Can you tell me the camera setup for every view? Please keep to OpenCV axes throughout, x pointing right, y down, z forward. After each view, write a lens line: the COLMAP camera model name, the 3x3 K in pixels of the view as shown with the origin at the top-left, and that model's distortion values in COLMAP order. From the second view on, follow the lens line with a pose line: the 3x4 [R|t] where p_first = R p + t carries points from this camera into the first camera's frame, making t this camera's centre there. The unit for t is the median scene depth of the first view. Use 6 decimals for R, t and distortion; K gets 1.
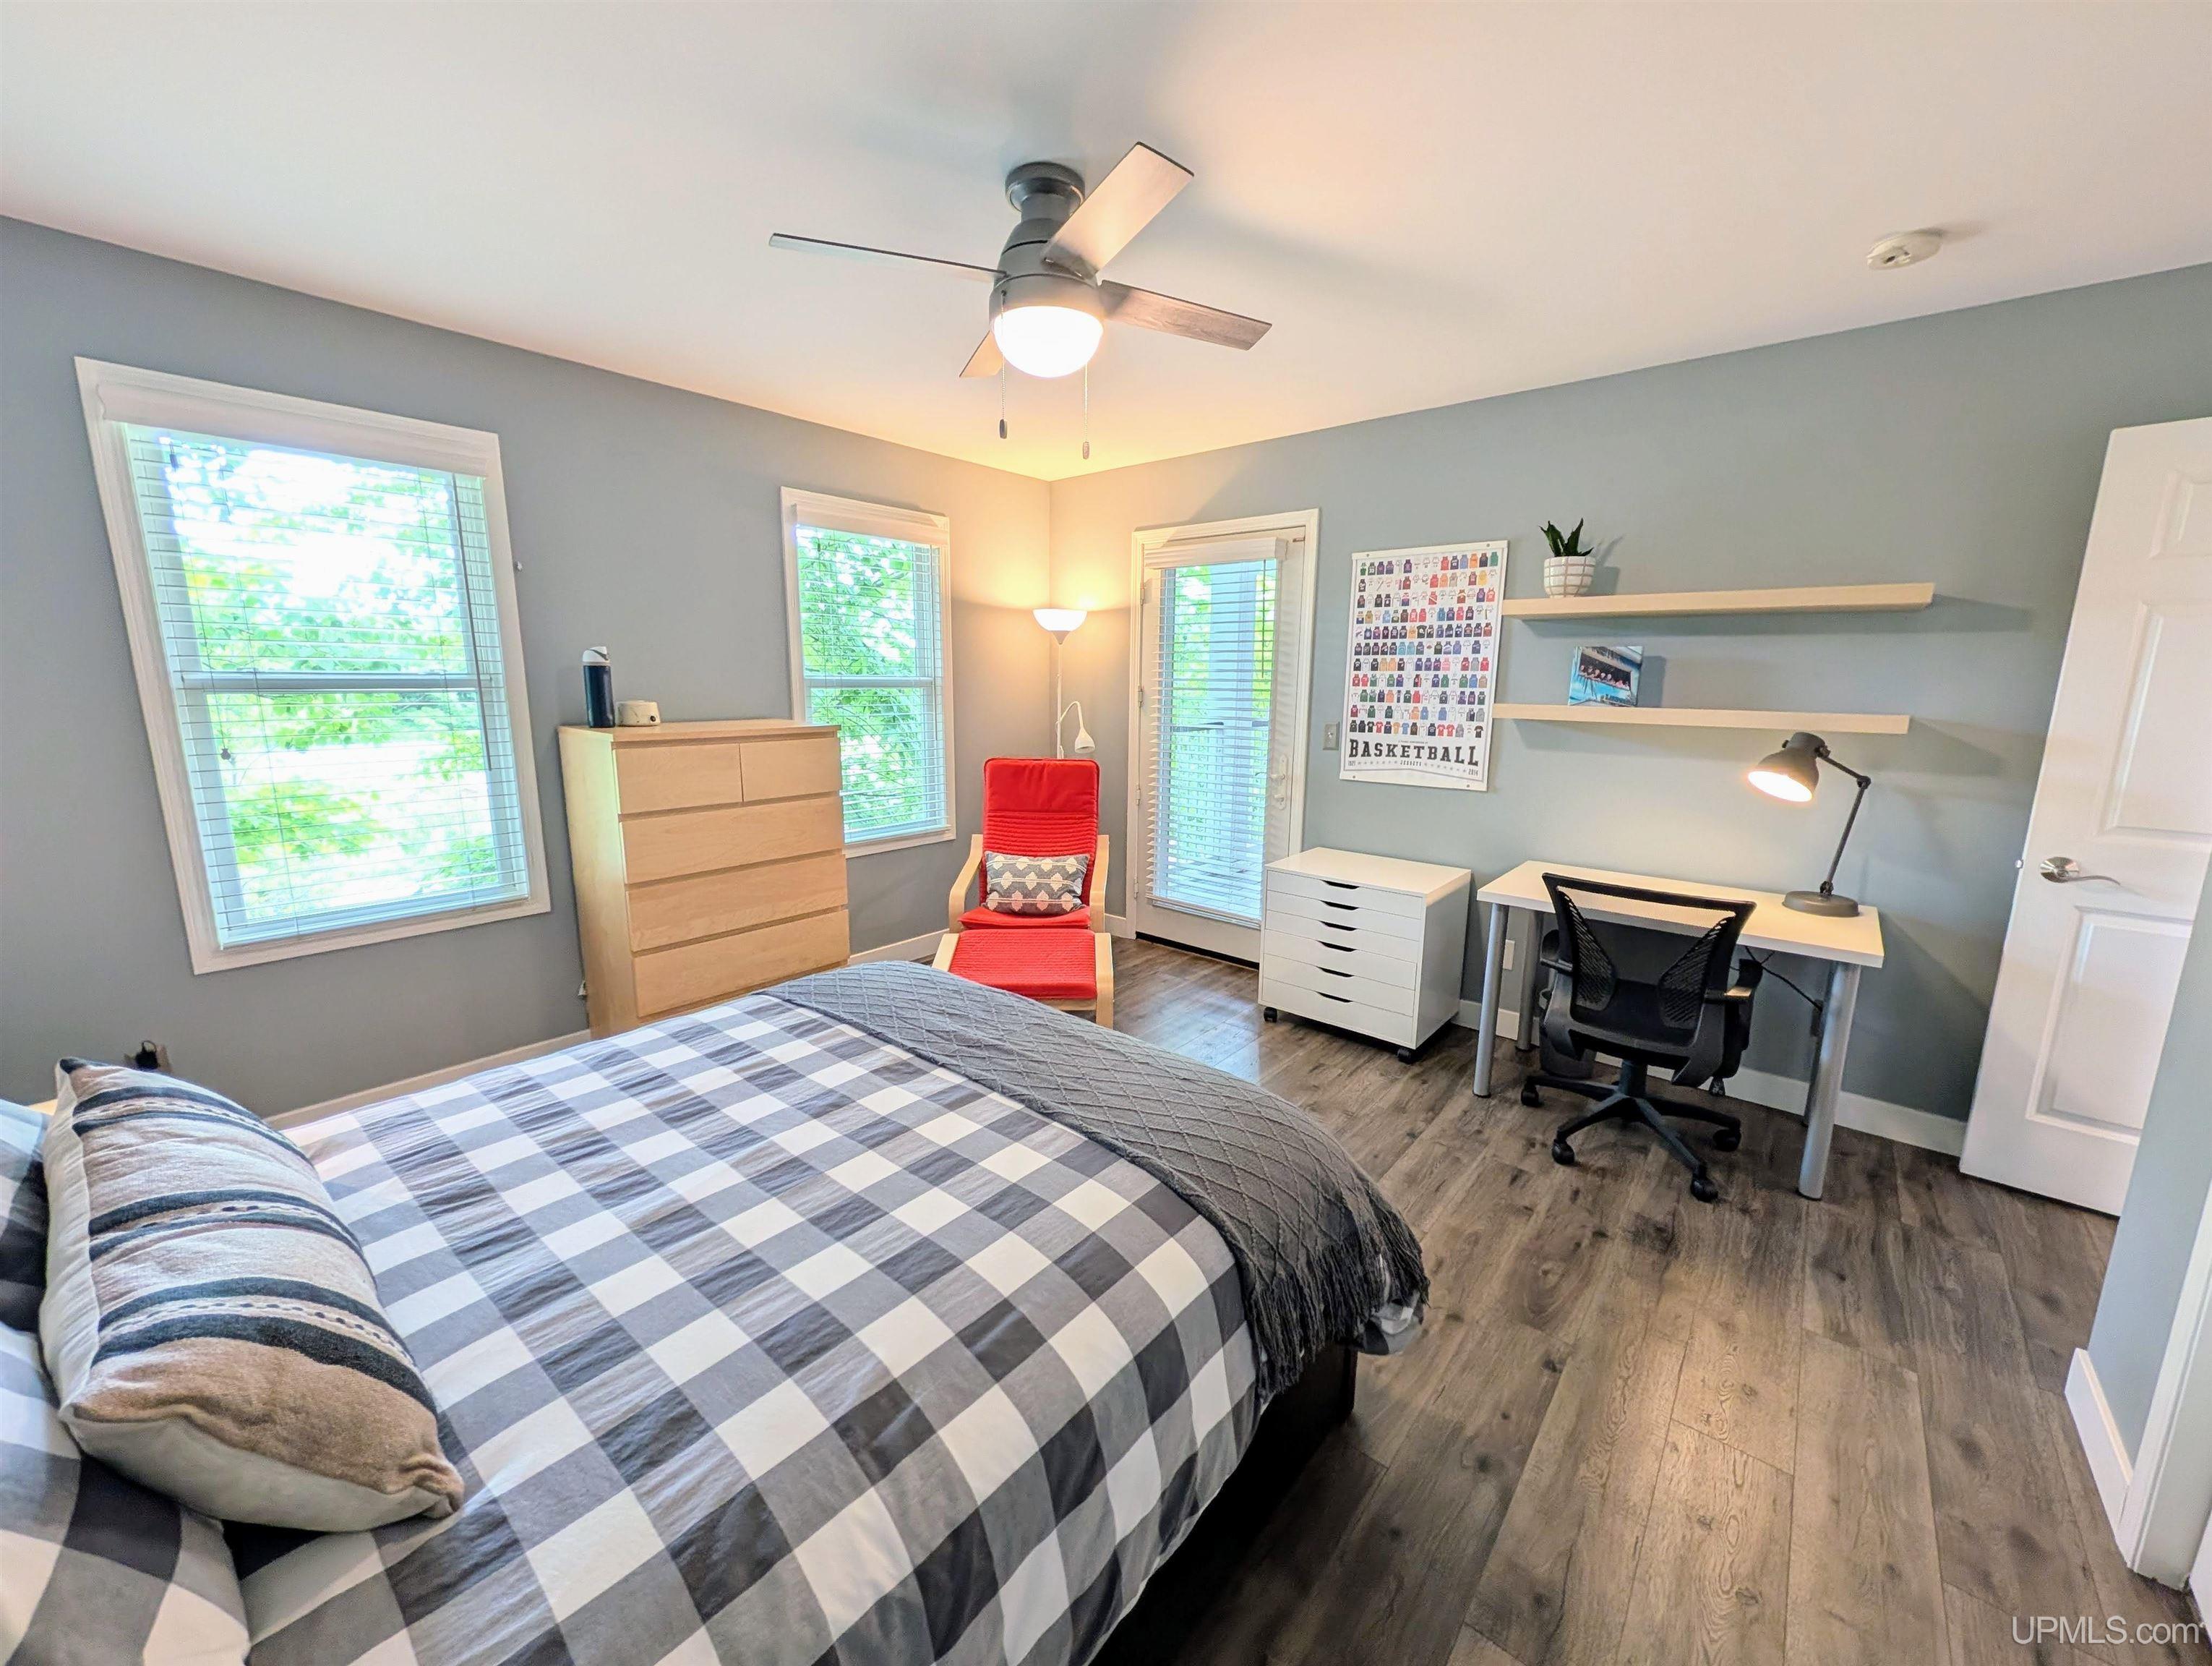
lens RADIAL K [[852.0, 0, 1109.0], [0, 852.0, 829.3], [0, 0, 1]] dist [0.001426, 0.000313]
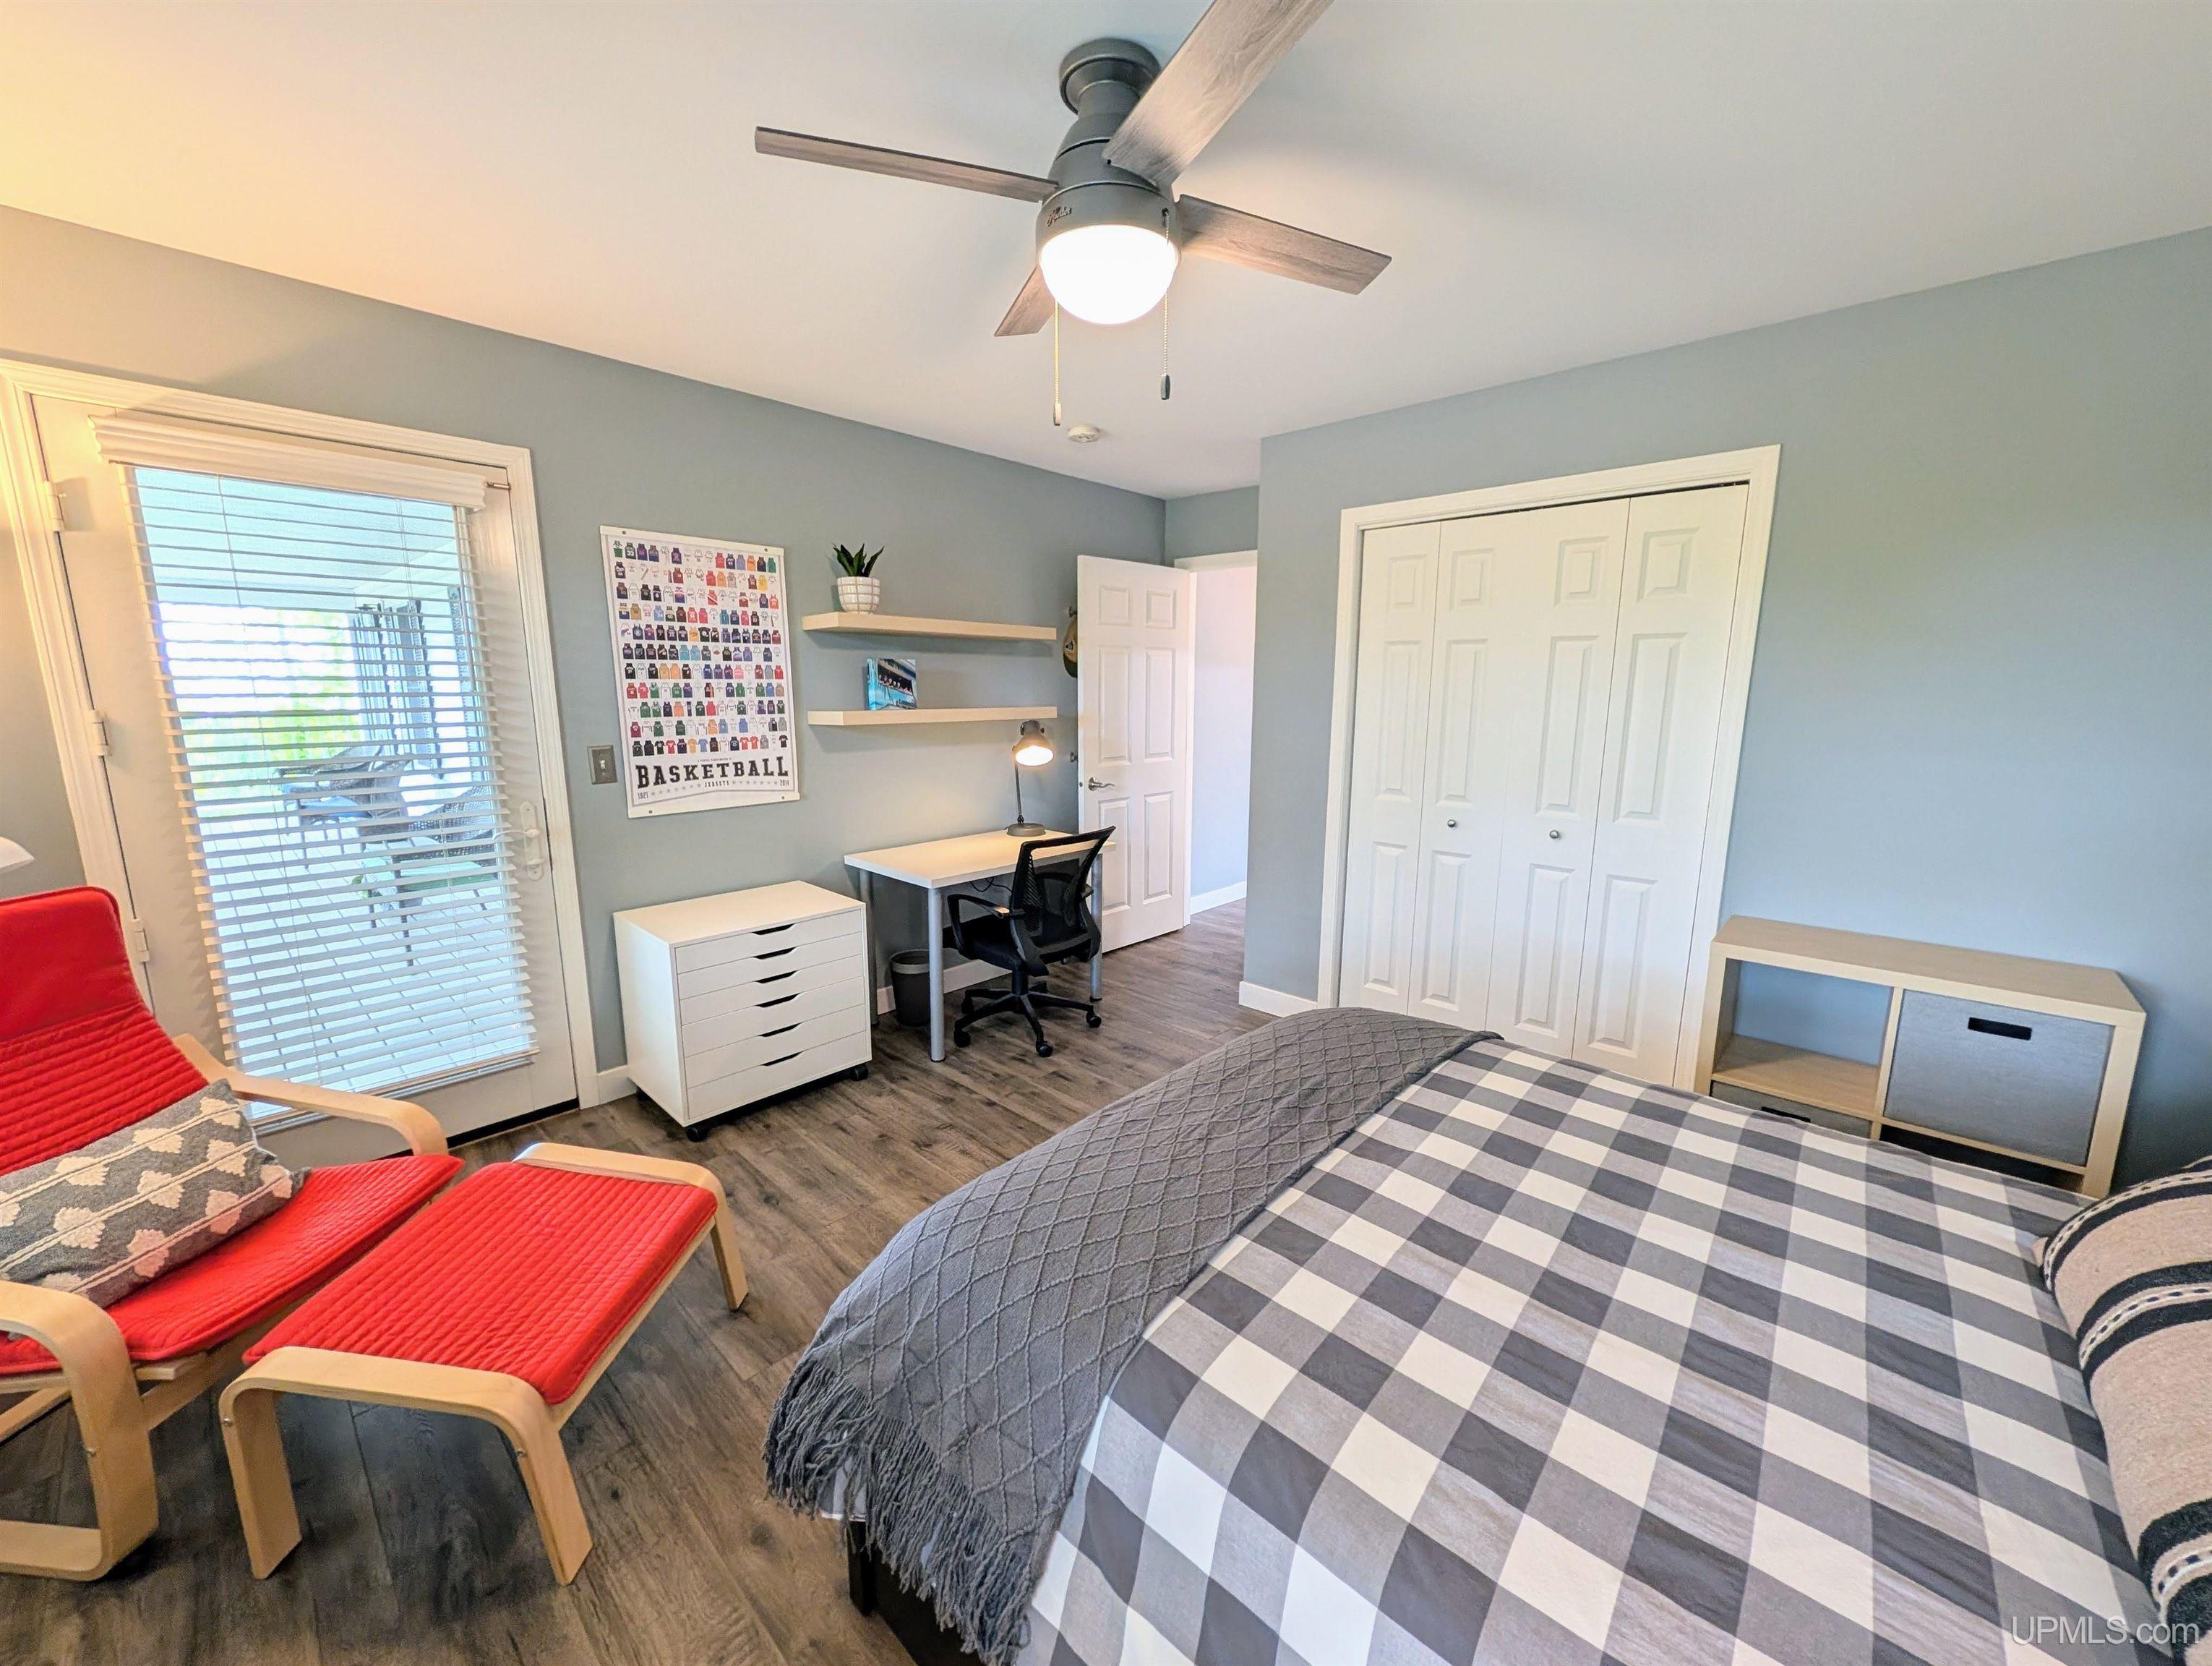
lens RADIAL K [[852.0, 0, 1109.0], [0, 852.0, 829.3], [0, 0, 1]] dist [0.001426, 0.000313]
pose [[0.042189, -0.181052, 0.982568, -0.527383], [0.172170, 0.970049, 0.171352, -0.118873], [-0.984163, 0.161940, 0.072097, 0.573635]]
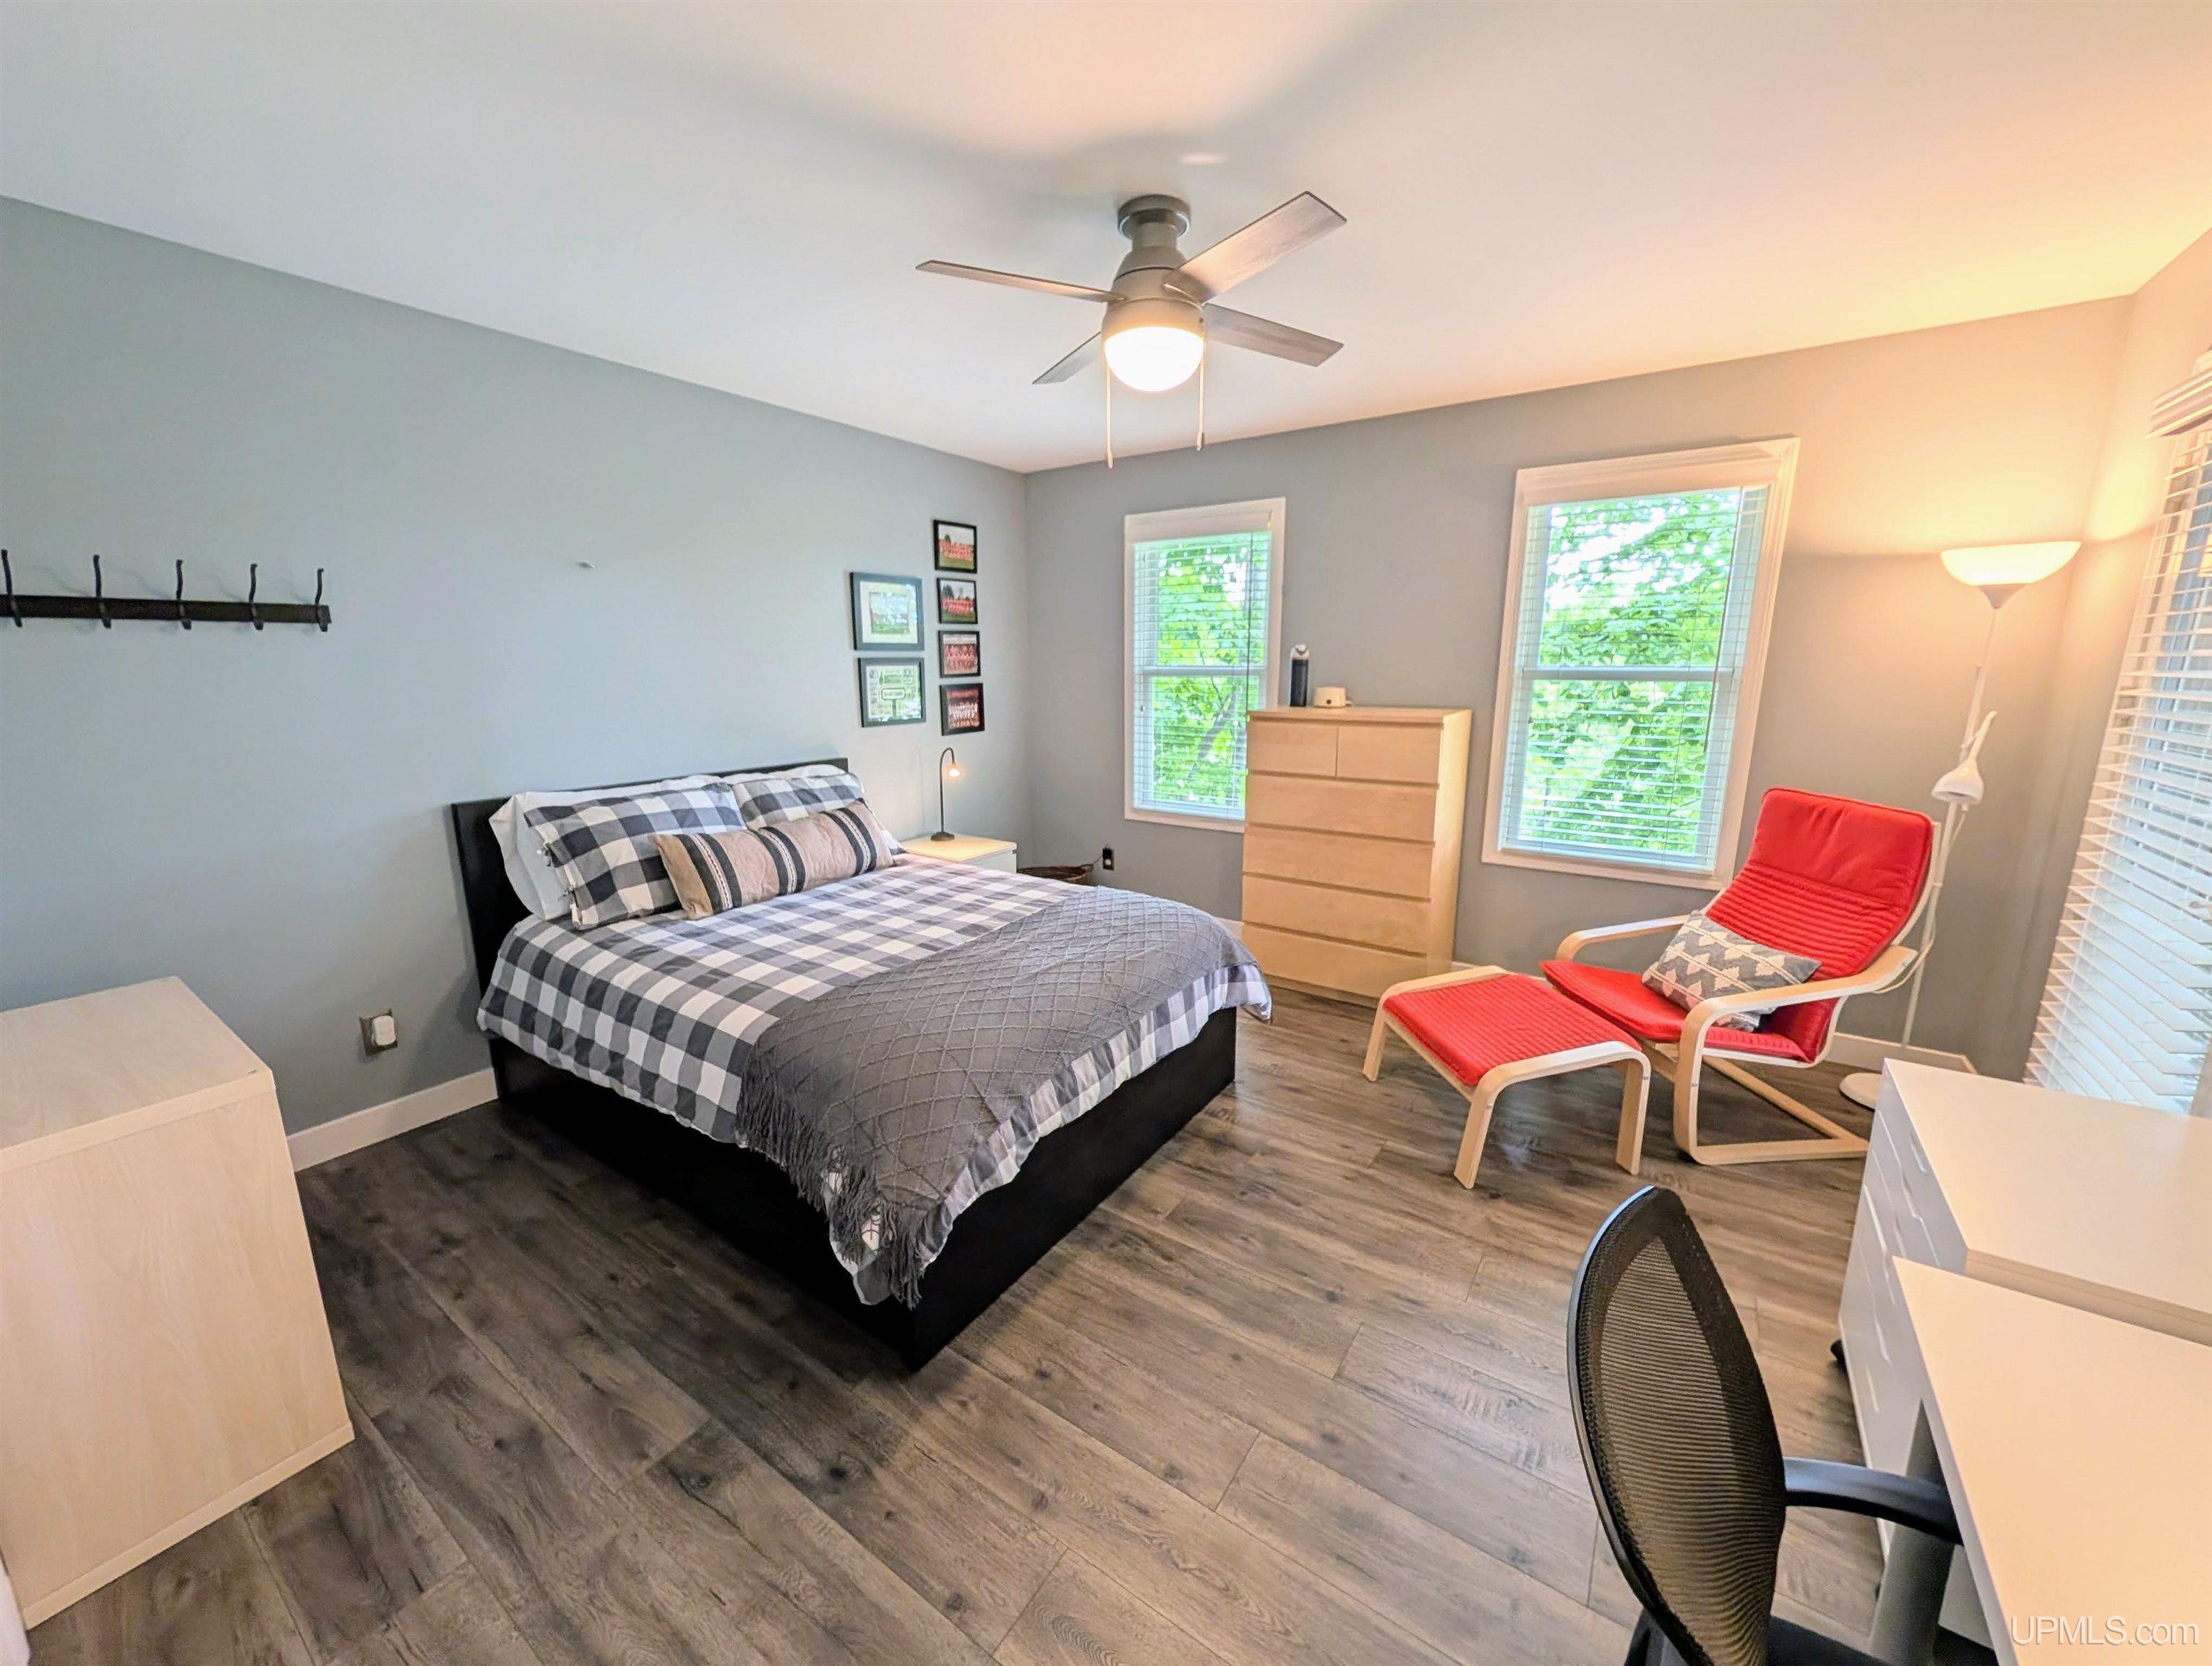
lens RADIAL K [[852.0, 0, 1109.0], [0, 852.0, 829.3], [0, 0, 1]] dist [0.001426, 0.000313]
pose [[0.098665, 0.186580, -0.977473, 0.607779], [-0.173497, 0.970447, 0.167726, -0.092110], [0.979880, 0.153040, 0.128120, 0.501322]]
